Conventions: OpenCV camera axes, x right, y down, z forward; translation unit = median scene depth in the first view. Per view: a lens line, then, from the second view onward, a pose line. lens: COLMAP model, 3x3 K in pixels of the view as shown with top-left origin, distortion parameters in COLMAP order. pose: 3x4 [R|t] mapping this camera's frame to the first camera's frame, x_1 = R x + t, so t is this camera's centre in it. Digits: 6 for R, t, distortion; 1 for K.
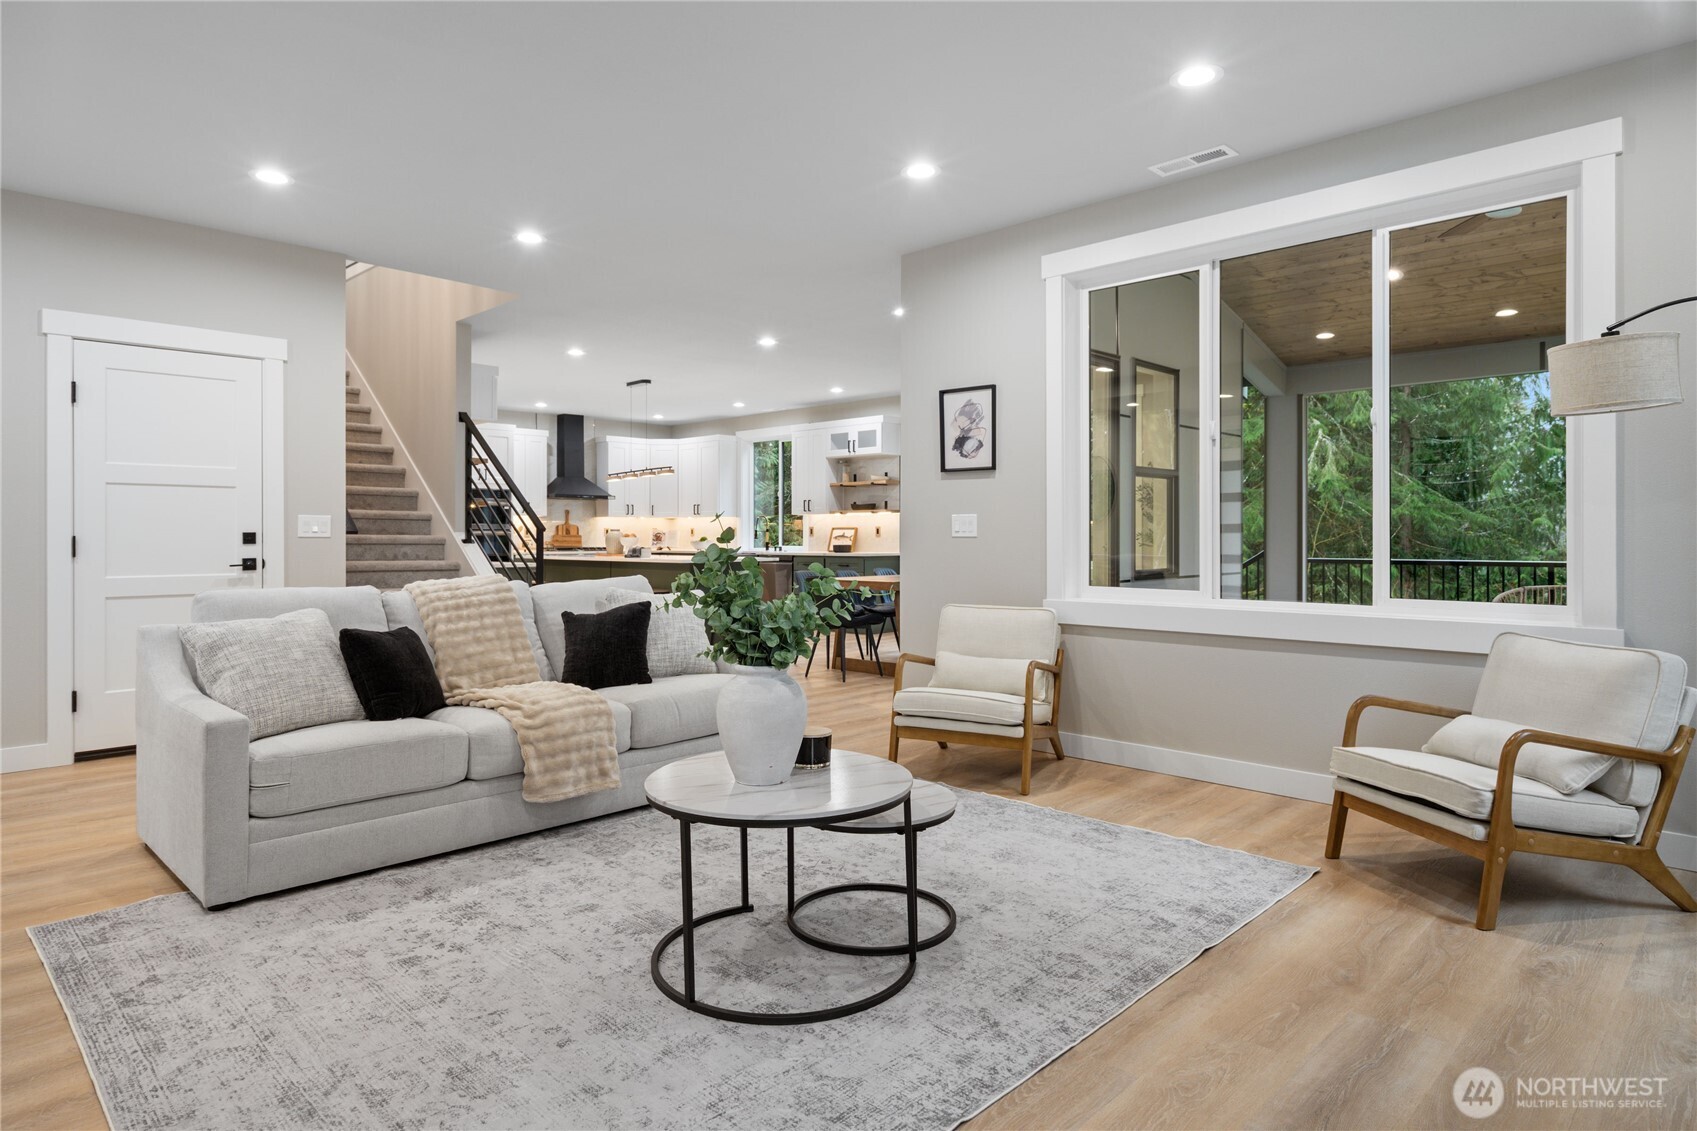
lens RADIAL K [[958.9, 0, 837.1], [0, 958.9, 546.6], [0, 0, 1]] dist [0.002074, -0.000669]
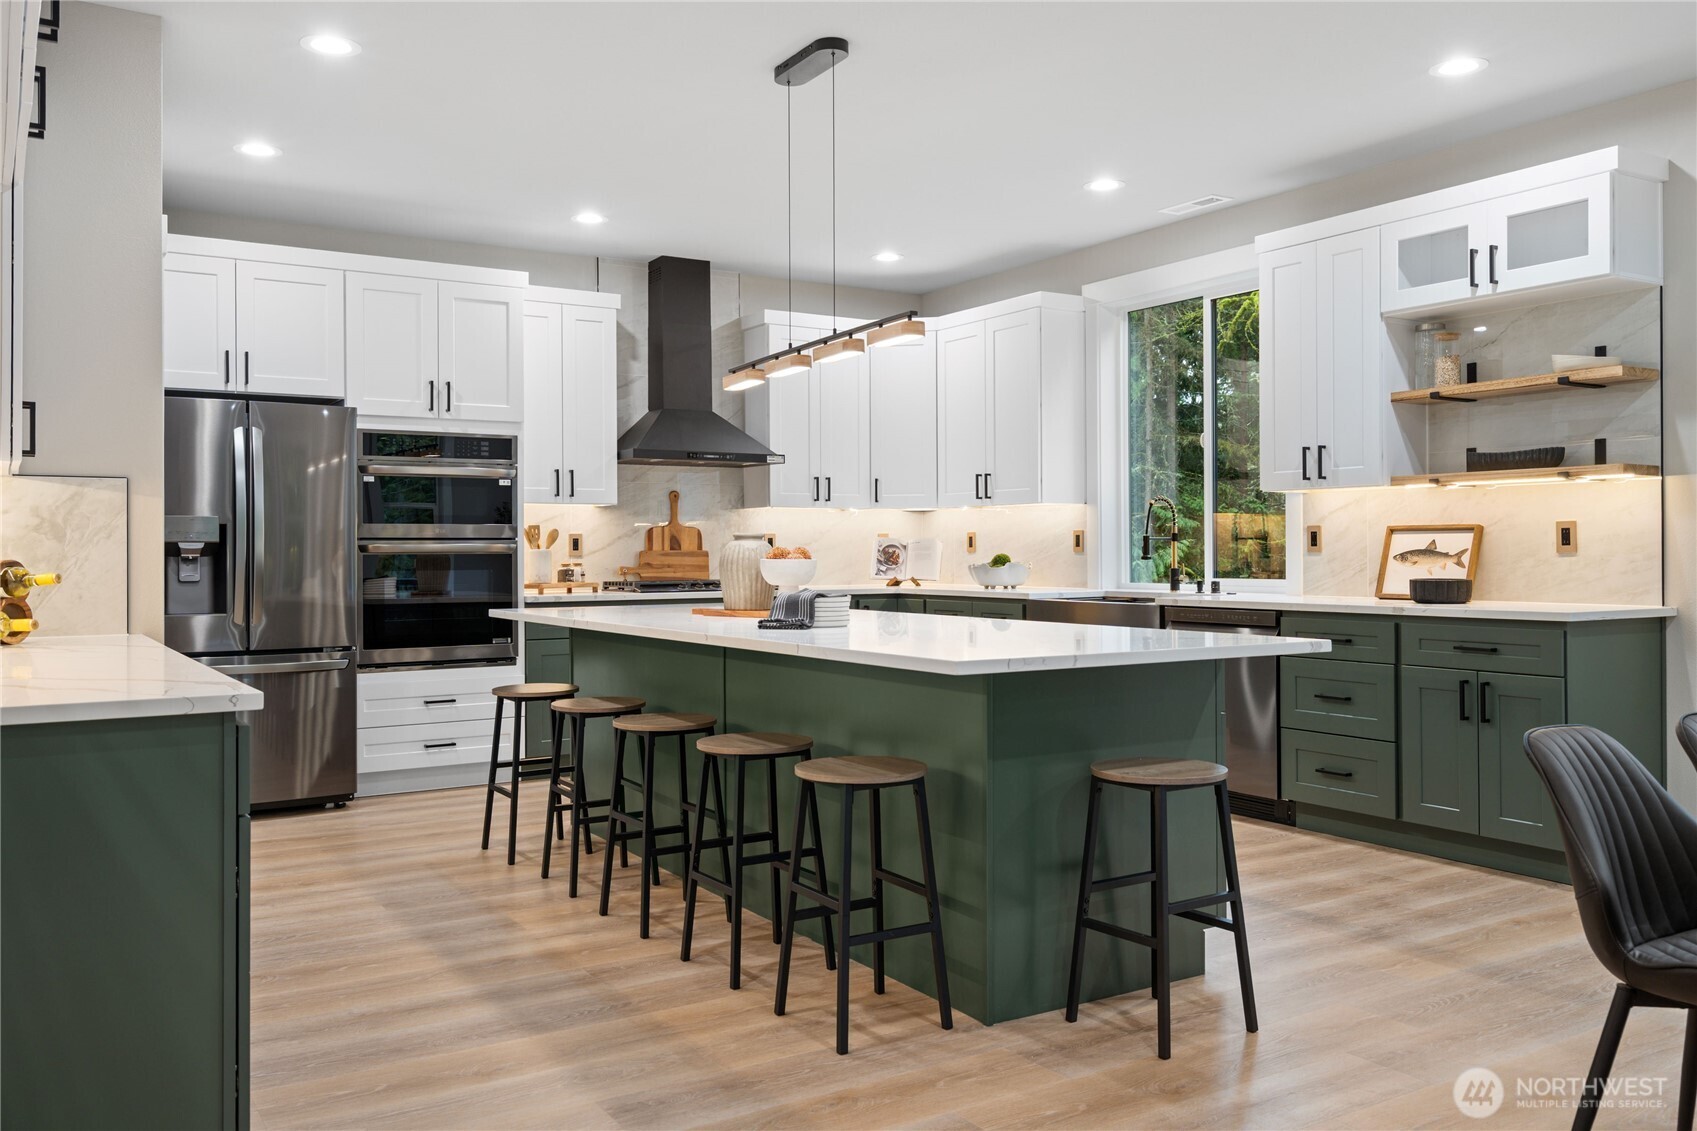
lens RADIAL K [[1333.3, 0, 839.3], [0, 1333.3, 560.0], [0, 0, 1]] dist [-0.003888, -0.000945]
pose [[0.971646, -0.002491, -0.236425, -0.077544], [0.001988, 0.999995, -0.002365, -0.007127], [0.236430, 0.001828, 0.971647, 0.471285]]
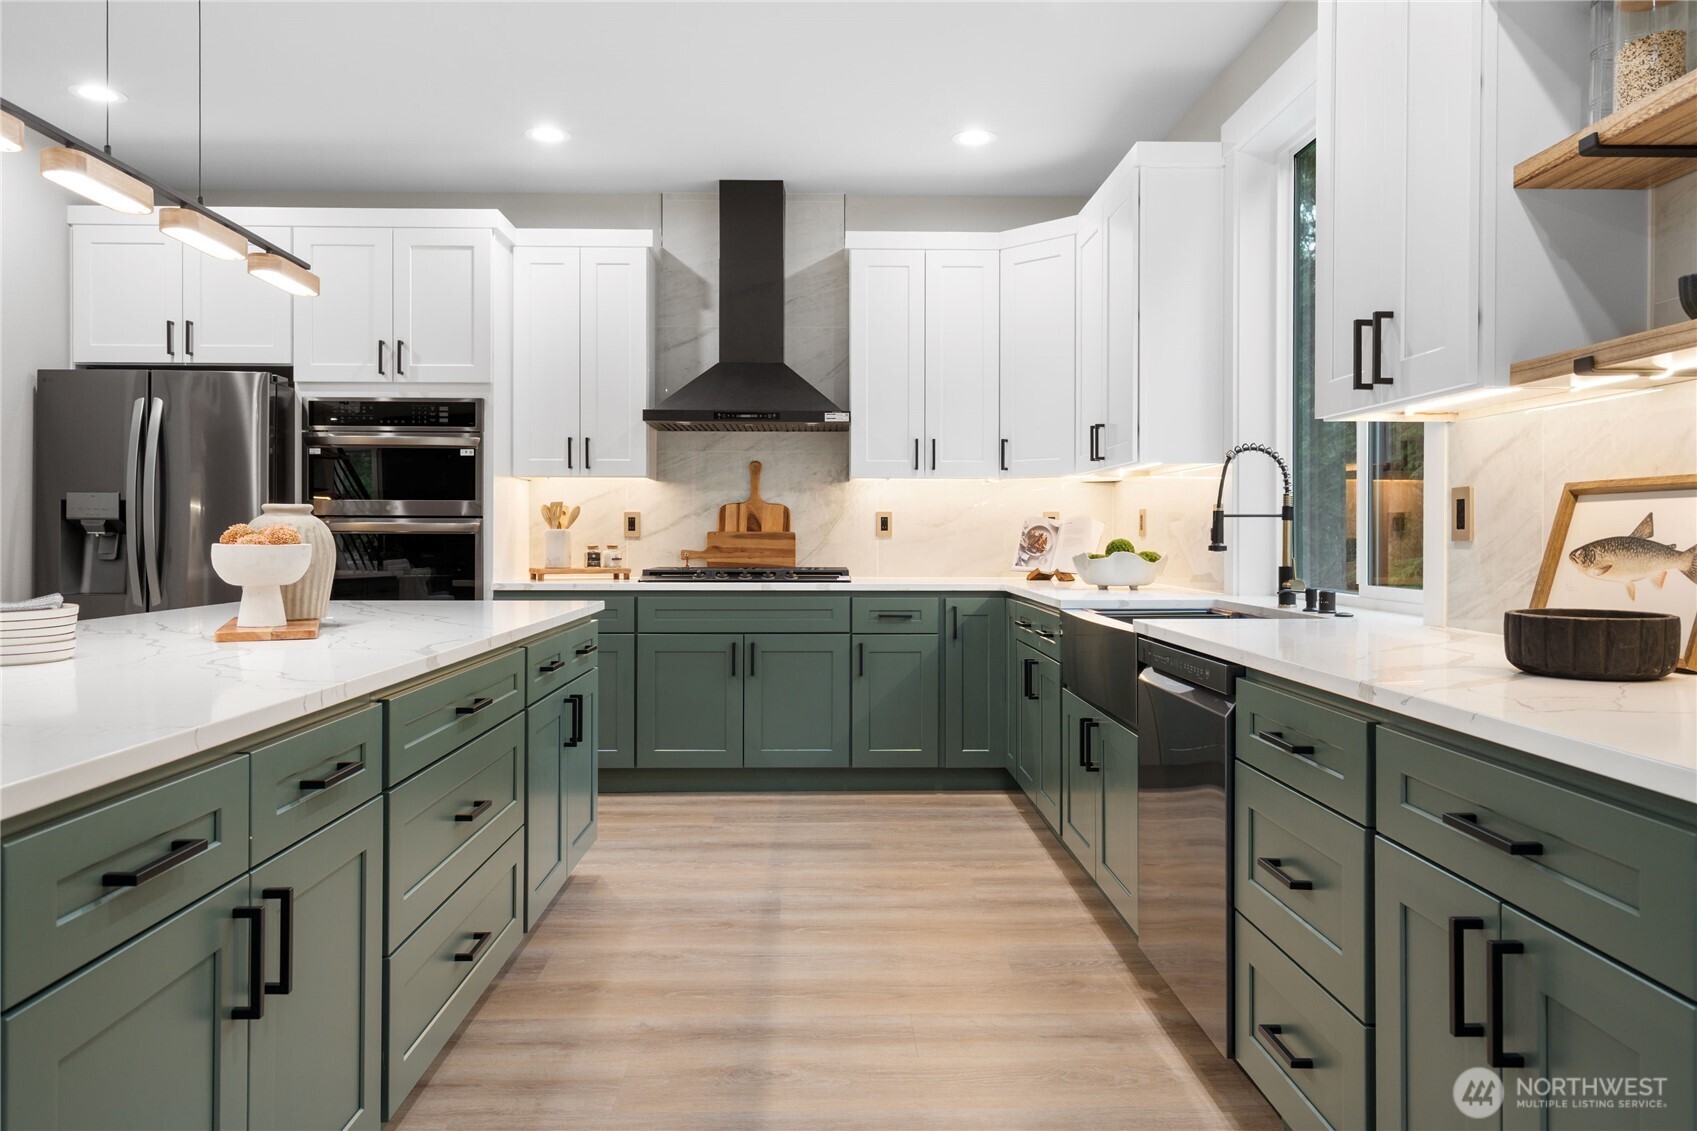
lens RADIAL K [[1146.9, 0, 847.4], [0, 1146.9, 533.1], [0, 0, 1]] dist [0.013109, 0.002890]
pose [[0.715725, 0.001406, -0.698381, 0.037531], [-0.009173, 0.999931, -0.007388, -0.009547], [0.698322, 0.011694, 0.715688, 0.750625]]
